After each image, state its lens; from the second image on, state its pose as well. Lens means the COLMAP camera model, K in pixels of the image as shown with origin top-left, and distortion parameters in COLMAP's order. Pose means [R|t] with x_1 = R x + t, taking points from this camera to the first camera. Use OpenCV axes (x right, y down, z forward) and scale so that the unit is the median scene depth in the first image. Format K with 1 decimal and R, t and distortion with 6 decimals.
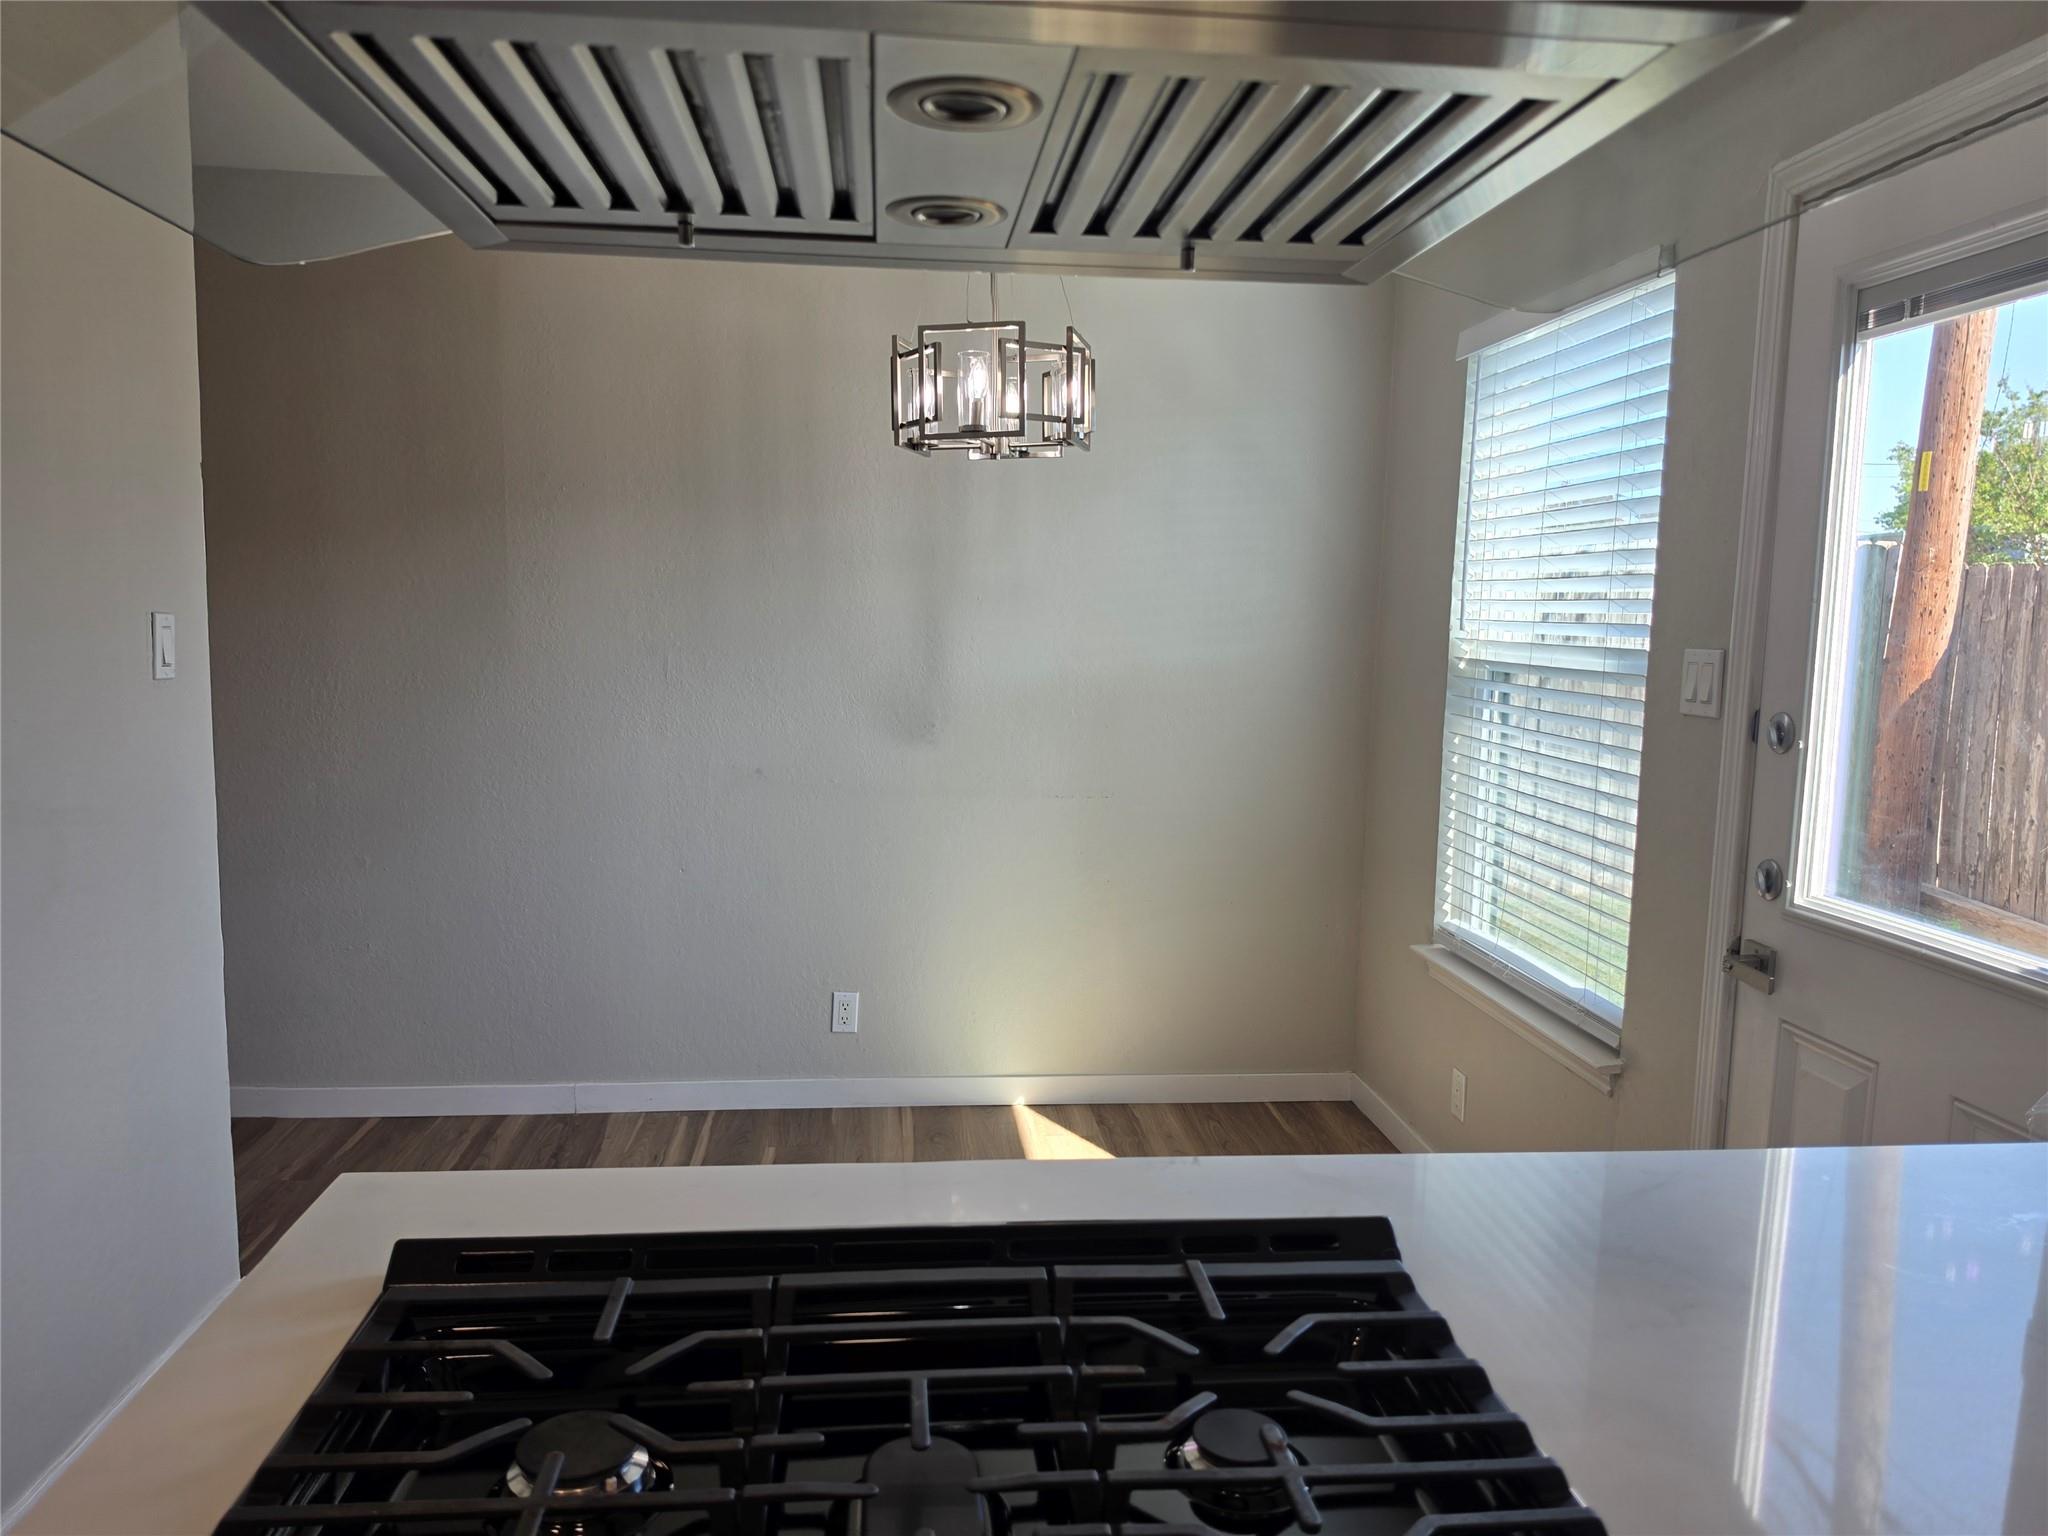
lens RADIAL K [[1417.3, 0, 1018.6], [0, 1417.3, 787.4], [0, 0, 1]] dist [0.059697, -0.062608]
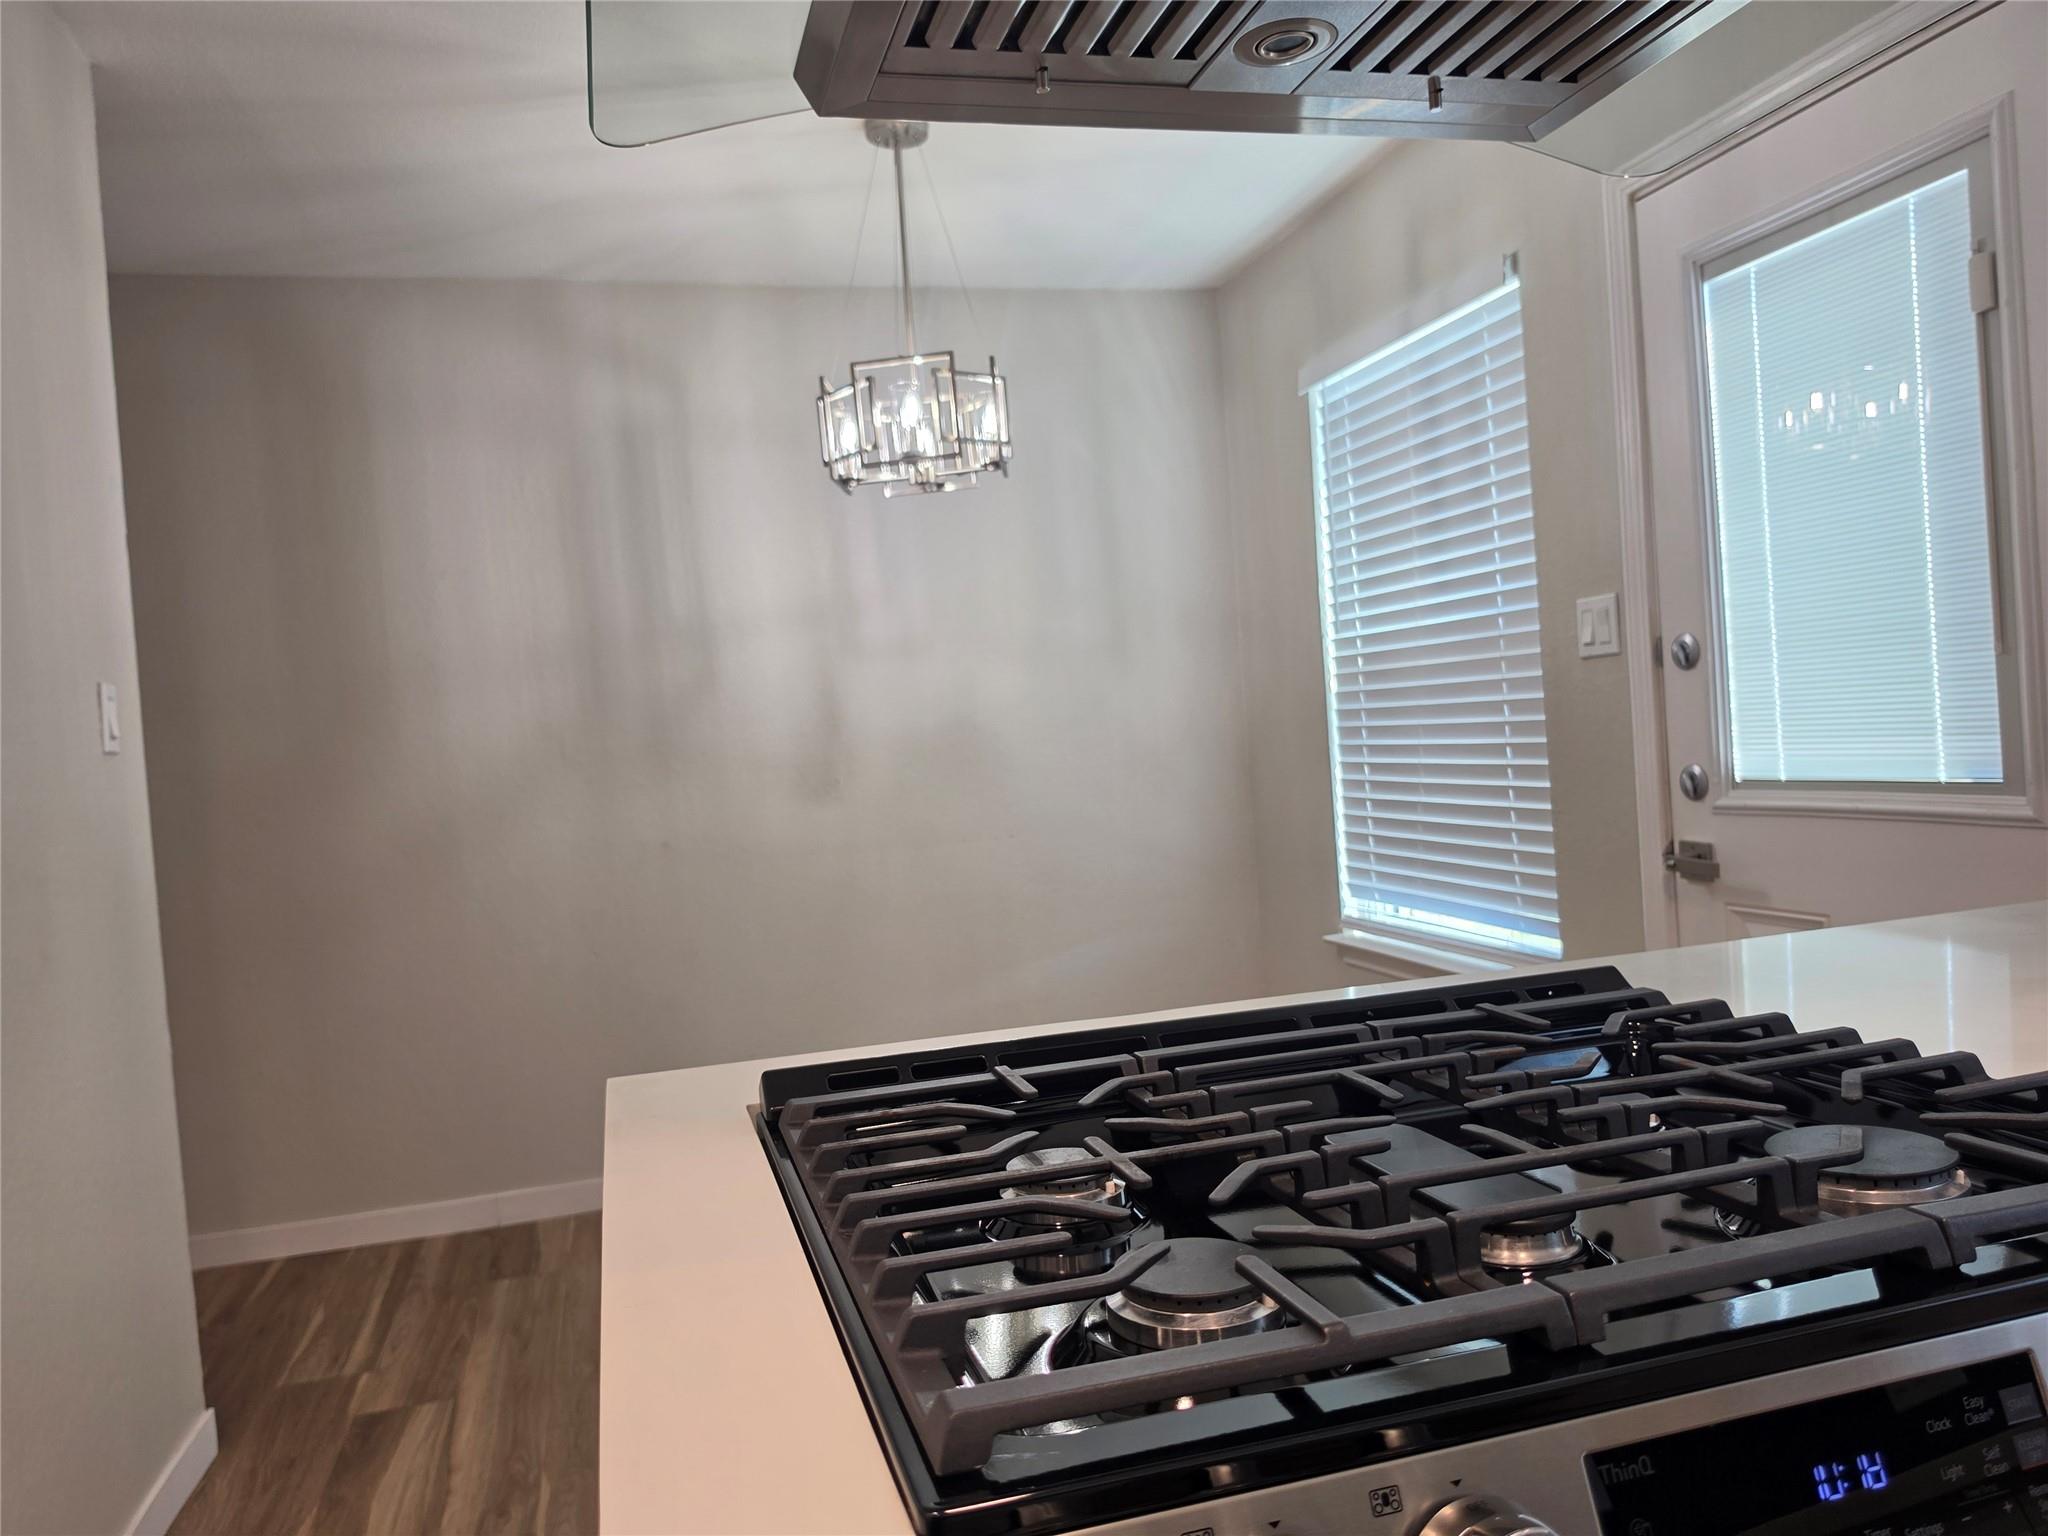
lens RADIAL K [[1417.3, 0, 1018.6], [0, 1417.3, 787.4], [0, 0, 1]] dist [0.059697, -0.062608]
pose [[0.983124, -0.098548, 0.154130, -0.135780], [0.111407, 0.990778, -0.077125, 0.077607], [-0.145108, 0.092995, 0.985036, -0.019907]]
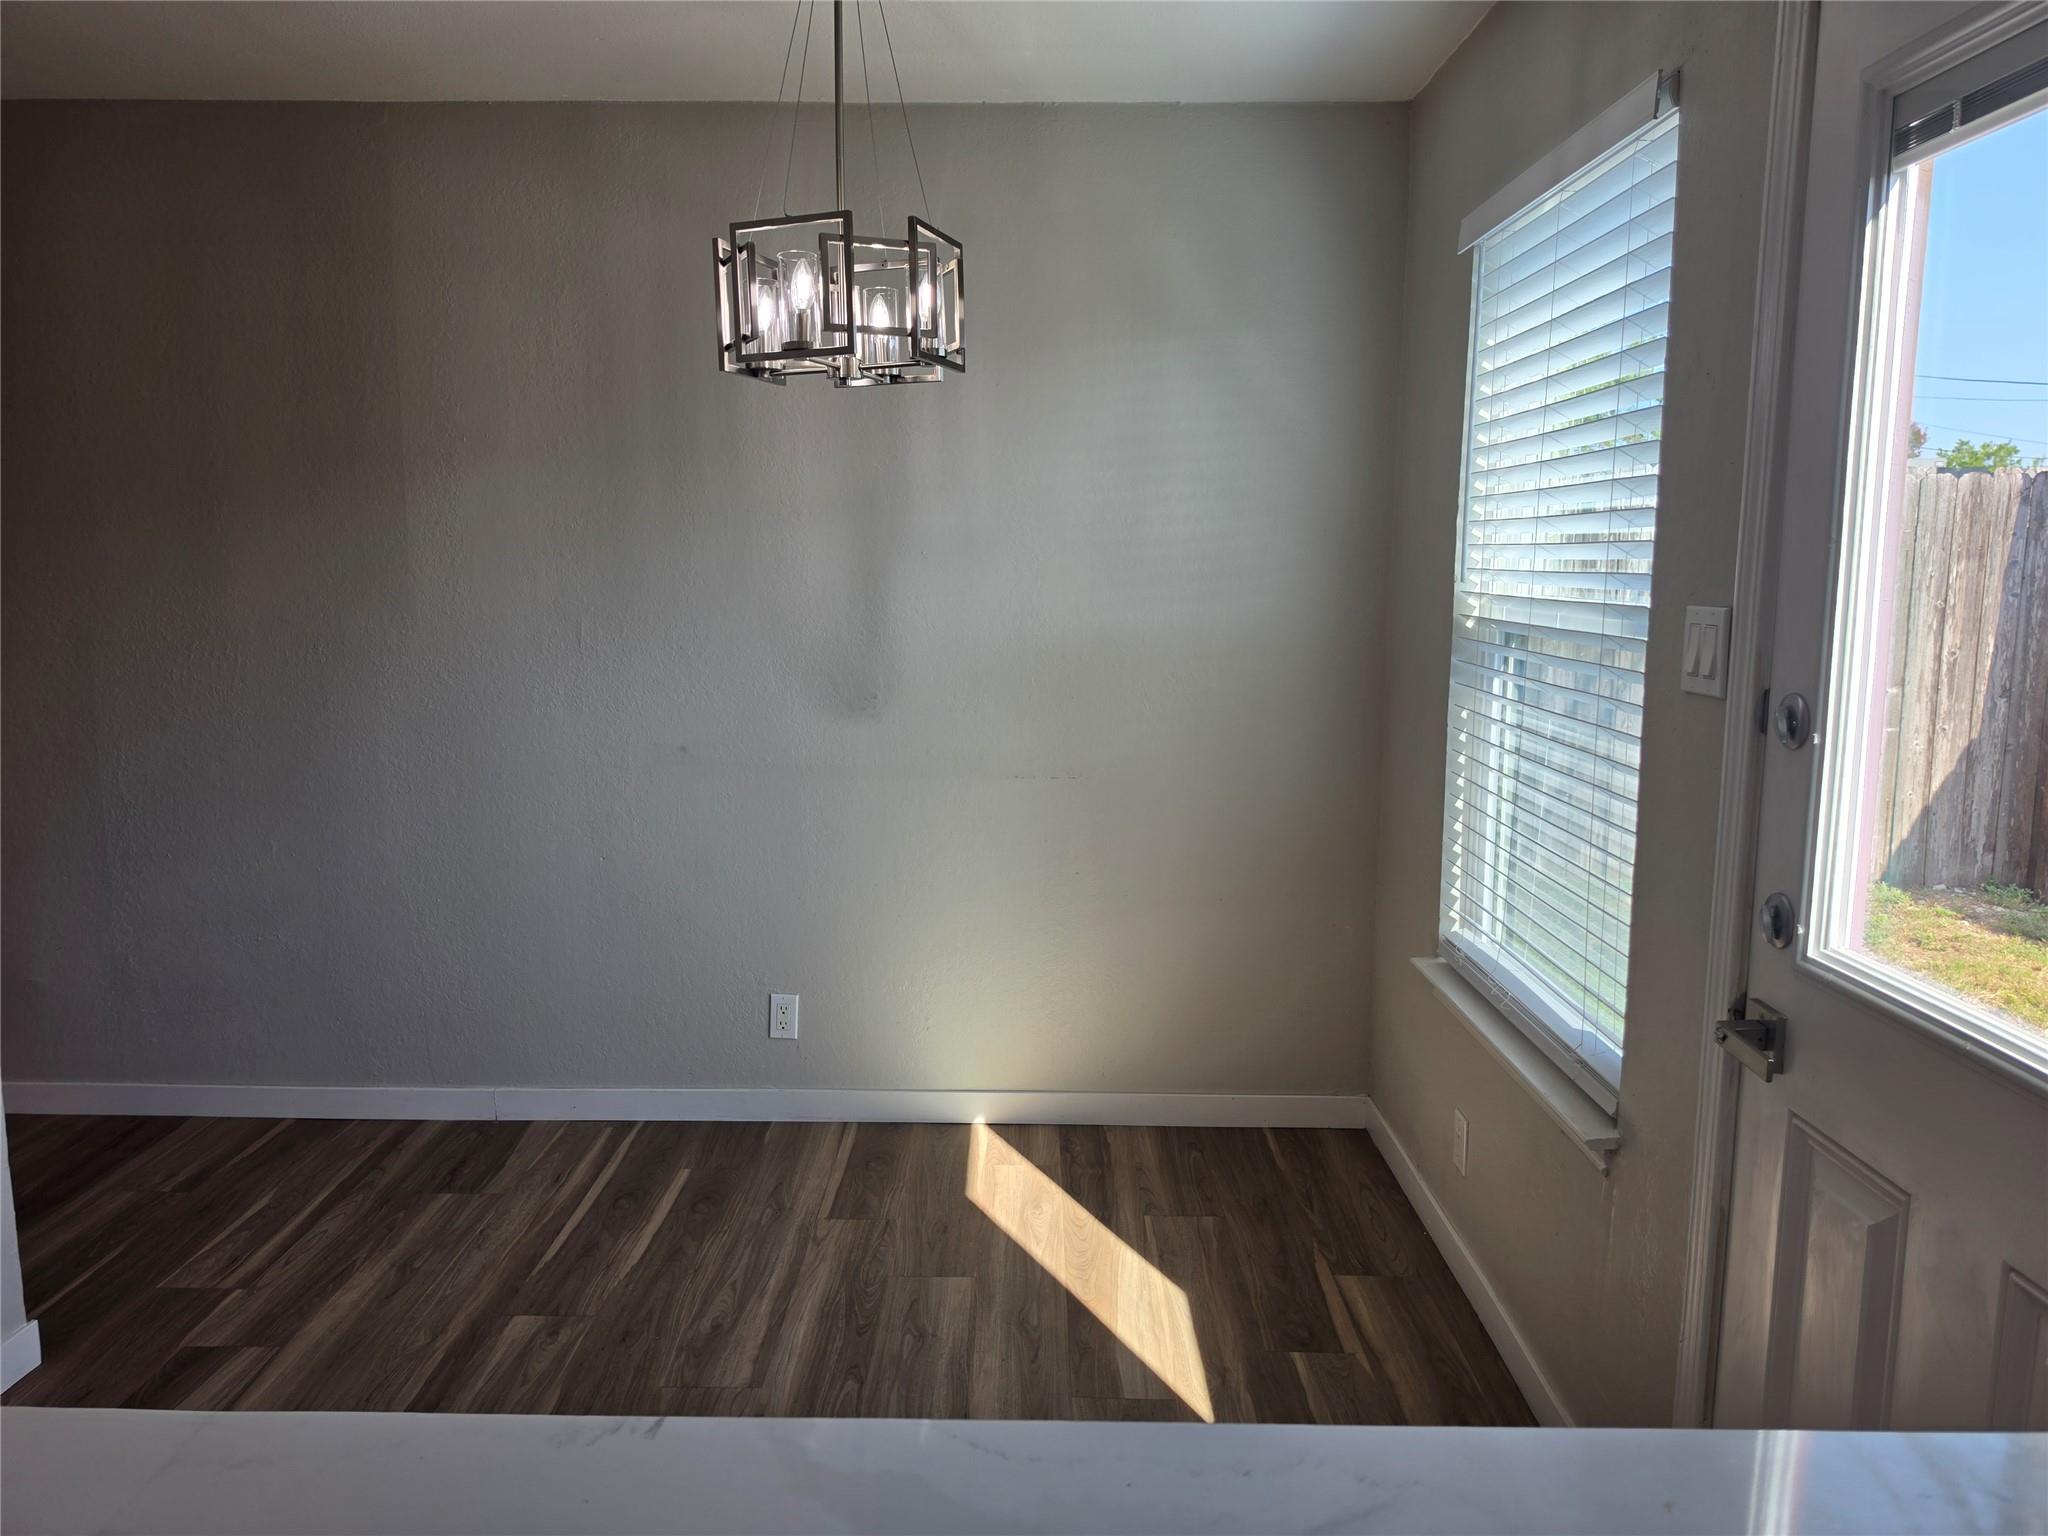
lens RADIAL K [[1416.7, 0, 998.2], [0, 1416.7, 762.0], [0, 0, 1]] dist [0.043581, -0.044389]
pose [[0.993212, 0.000497, -0.116314, 0.172970], [0.001195, 0.999894, 0.014478, -0.022884], [0.116309, -0.014519, 0.993107, 0.186011]]
